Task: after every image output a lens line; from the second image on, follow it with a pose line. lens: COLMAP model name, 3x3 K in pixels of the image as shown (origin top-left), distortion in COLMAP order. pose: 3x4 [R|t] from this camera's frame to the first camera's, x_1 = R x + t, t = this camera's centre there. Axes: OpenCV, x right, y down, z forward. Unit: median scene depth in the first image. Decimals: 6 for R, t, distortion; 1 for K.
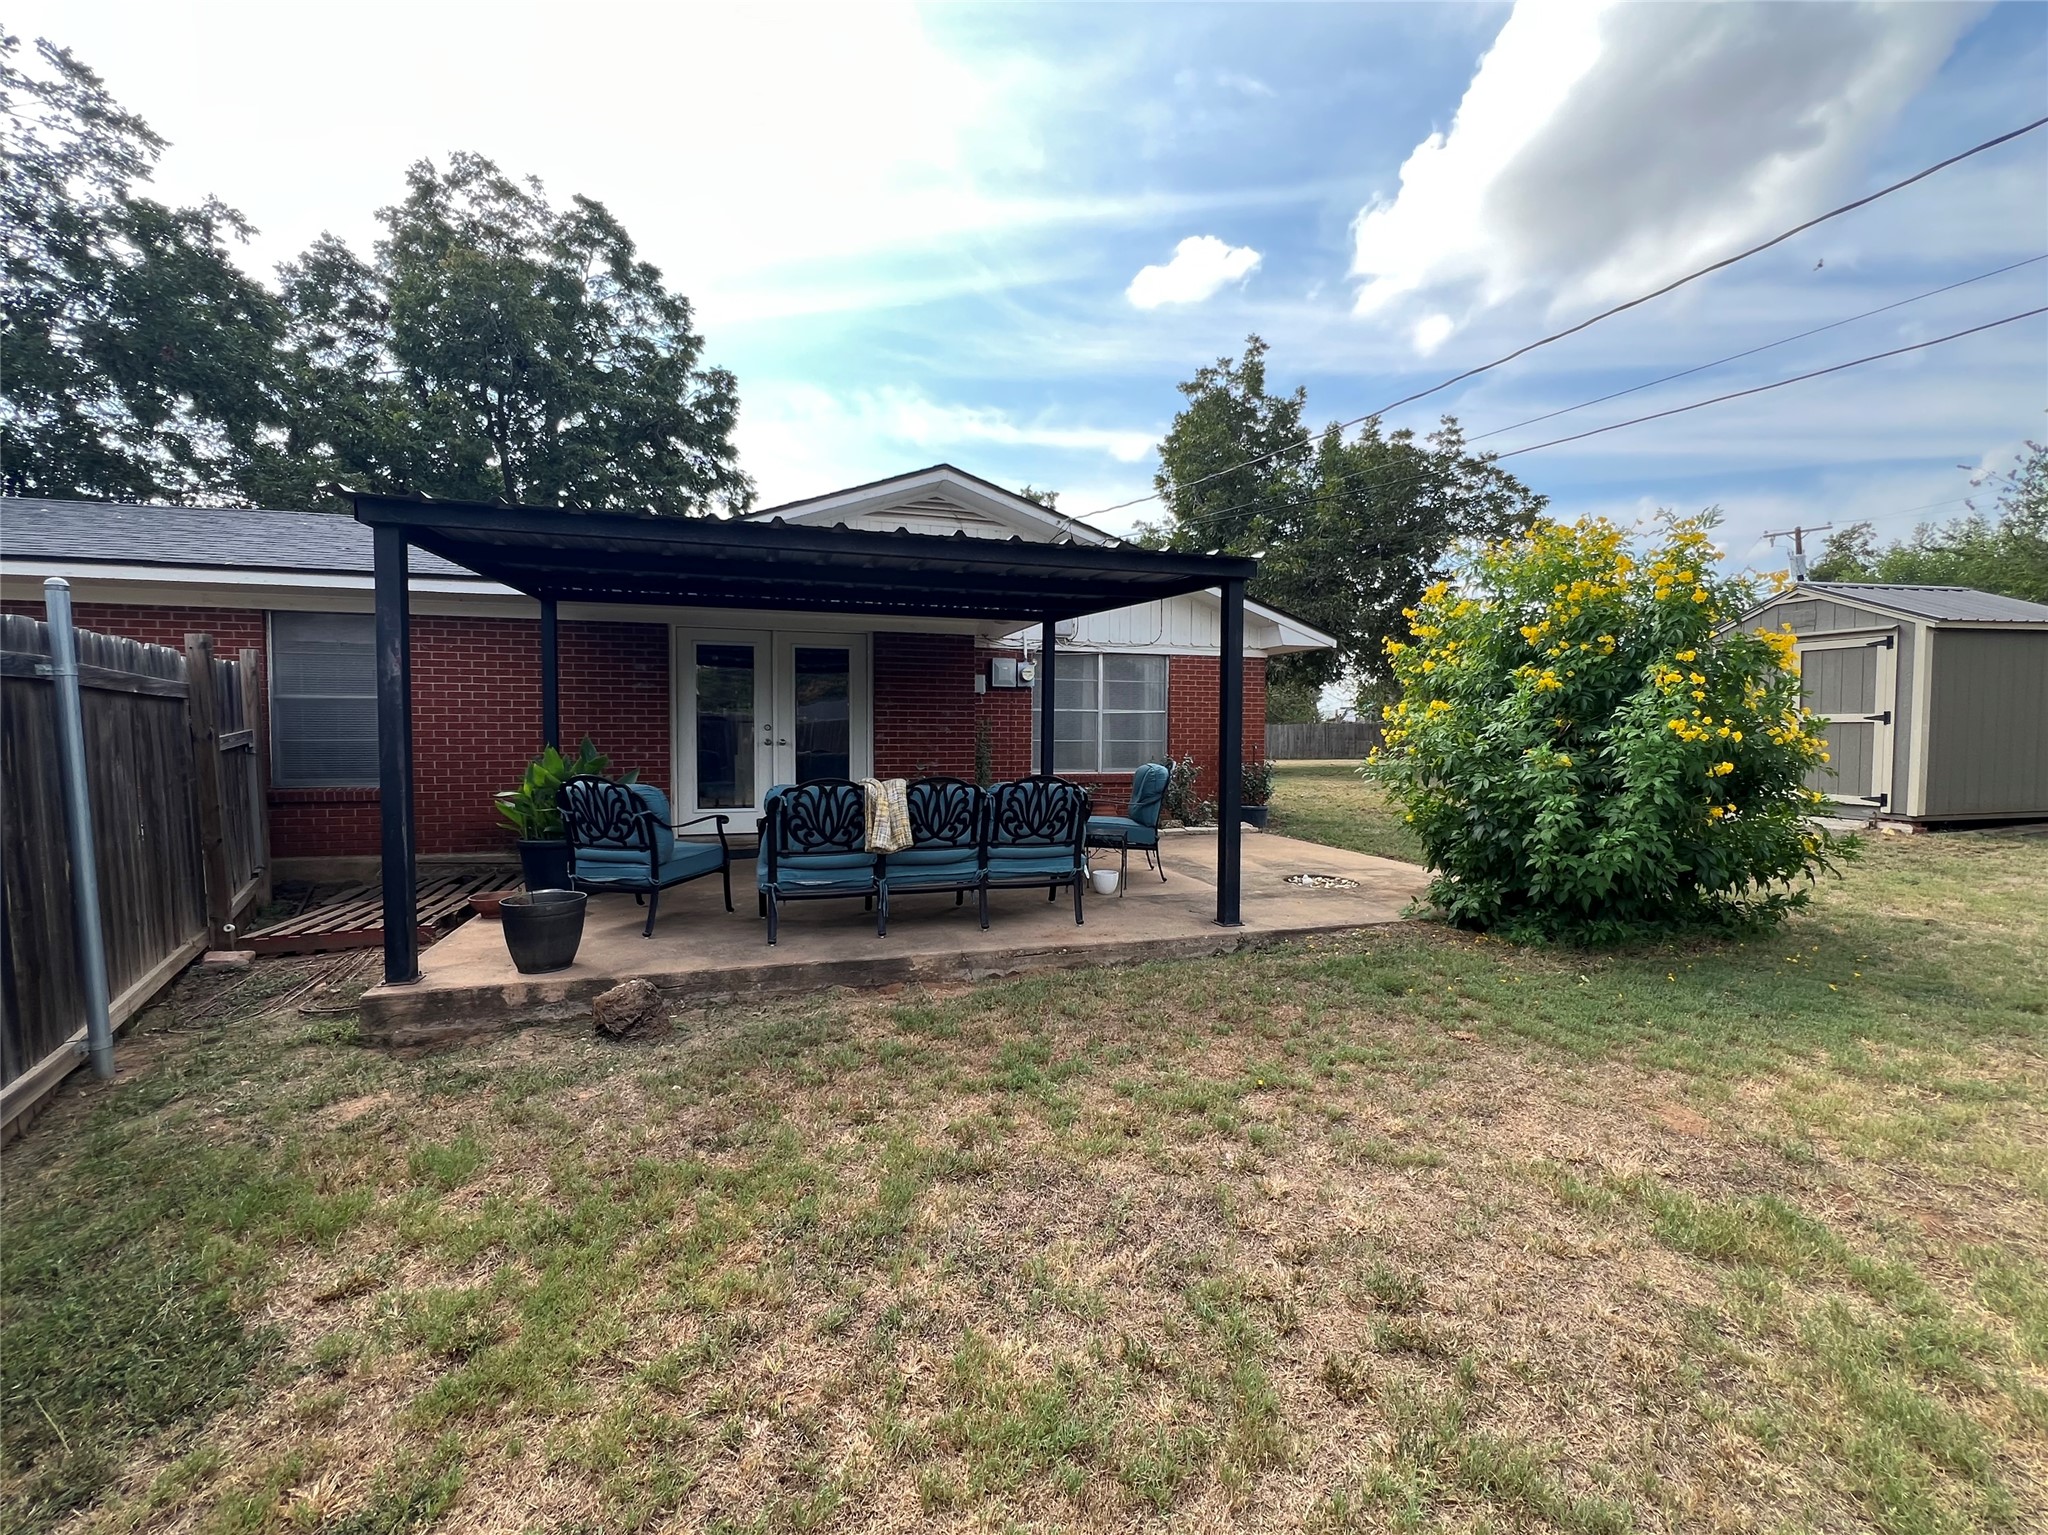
lens RADIAL K [[831.5, 0, 1016.0], [0, 831.5, 761.8], [0, 0, 1]] dist [0.001657, 0.000438]
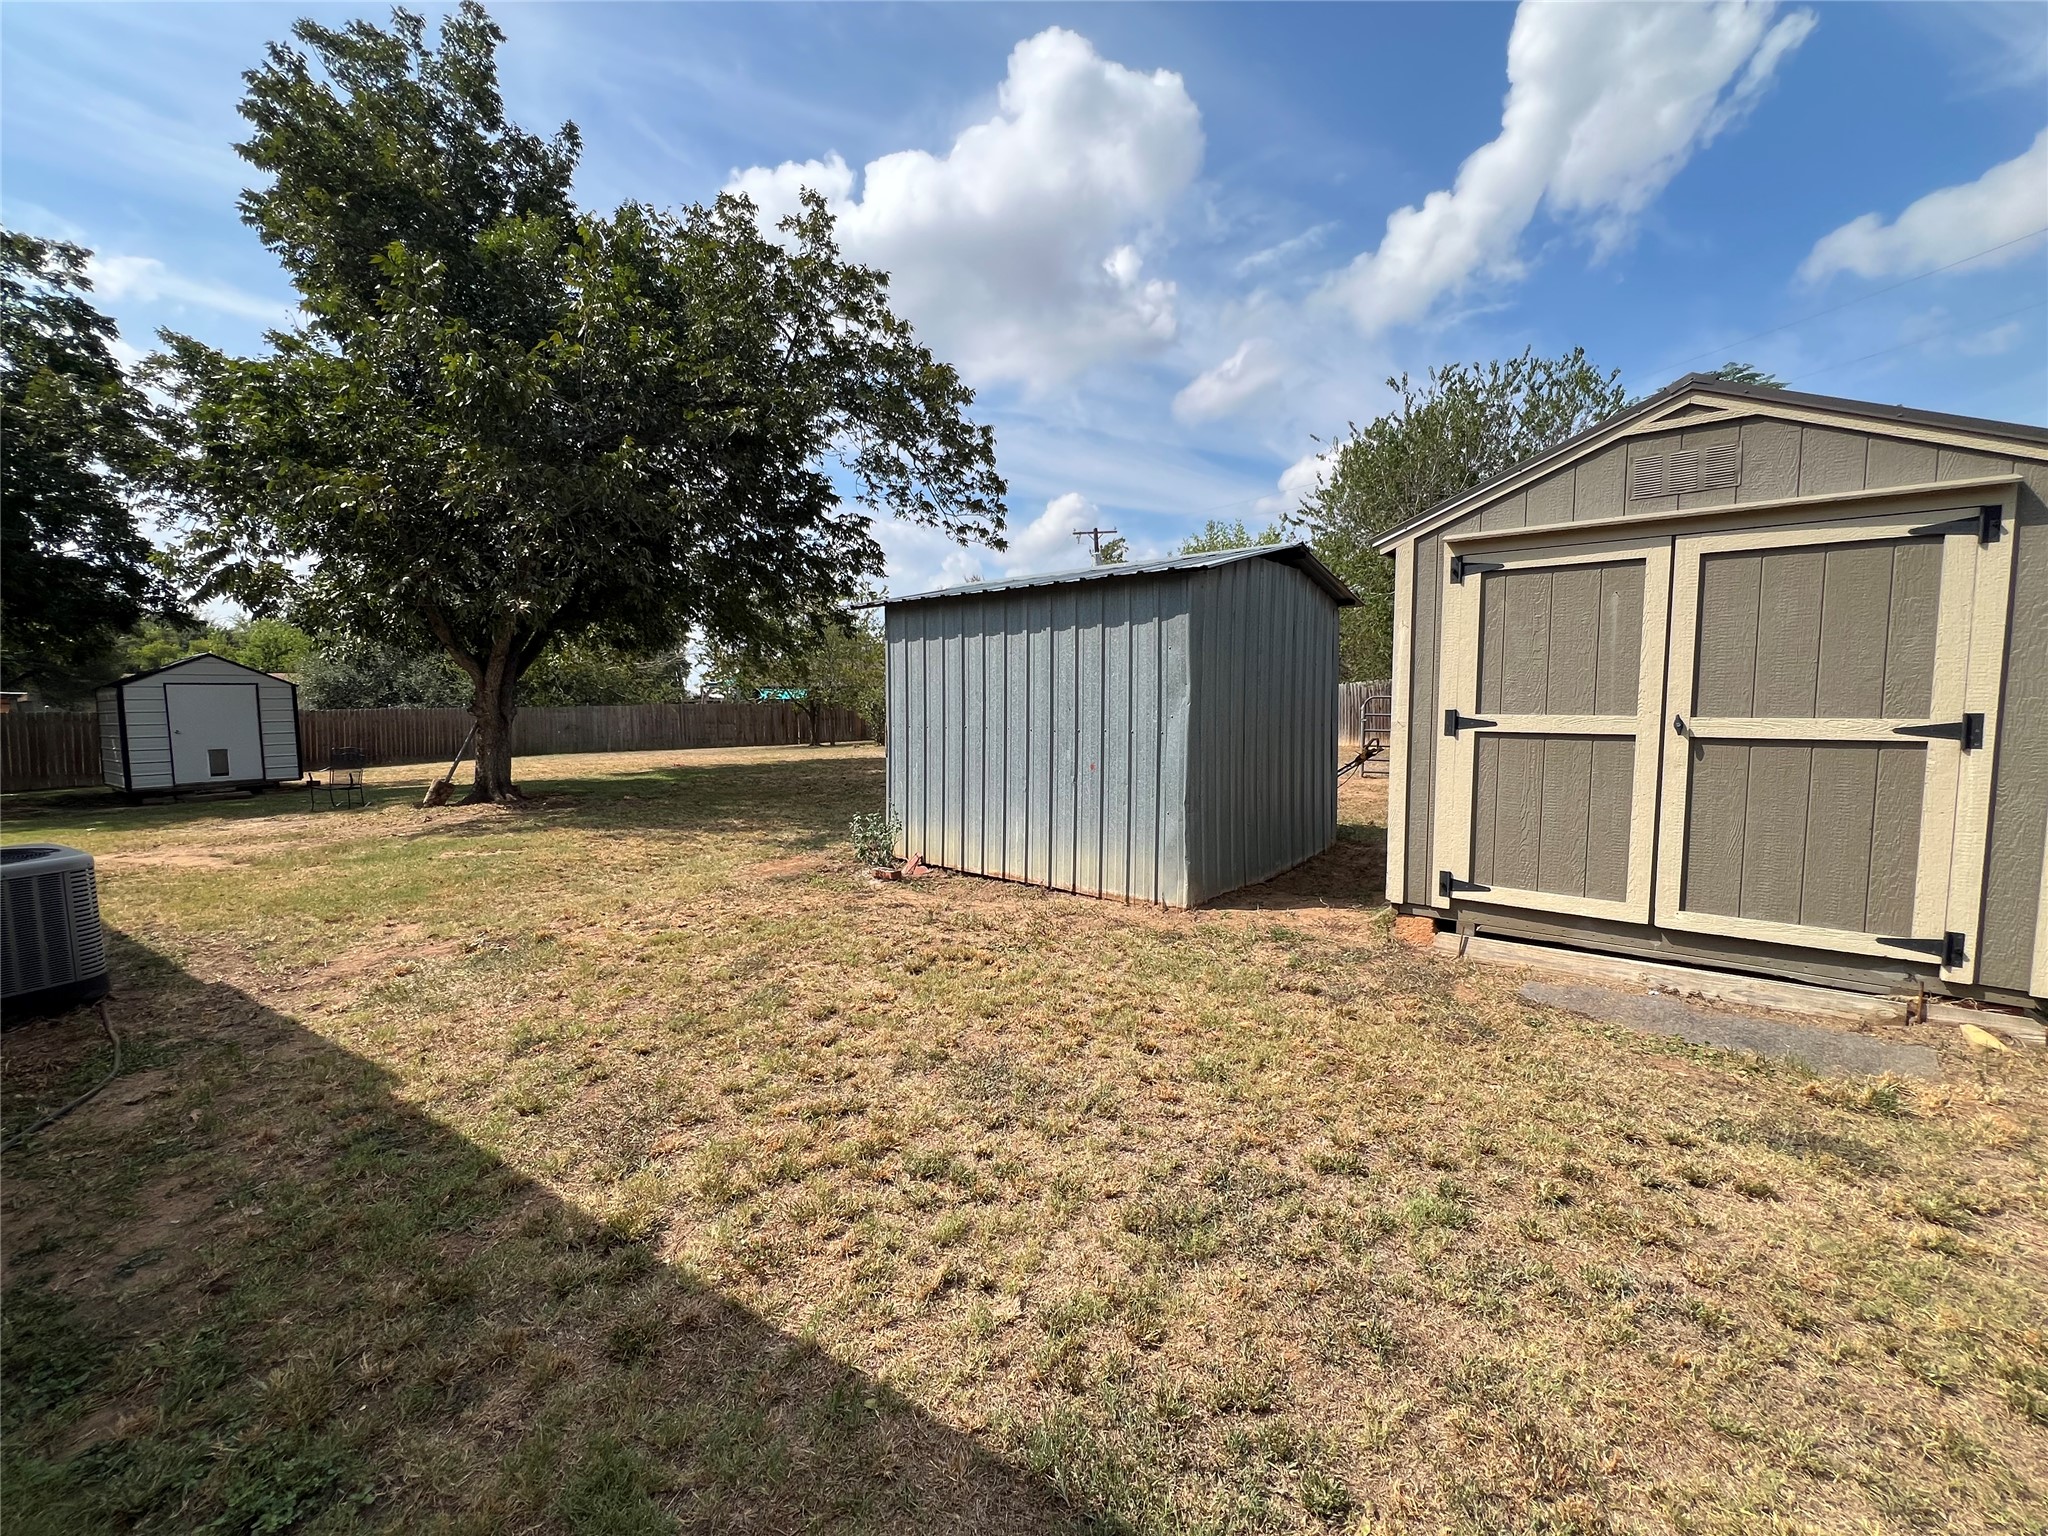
lens RADIAL K [[831.5, 0, 1016.0], [0, 831.5, 762.3], [0, 0, 1]] dist [0.001657, 0.000438]
pose [[0.758331, -0.059011, 0.649193, 0.459805], [0.042014, 0.998248, 0.041663, -0.067818], [-0.650514, -0.004319, 0.759482, 0.940245]]
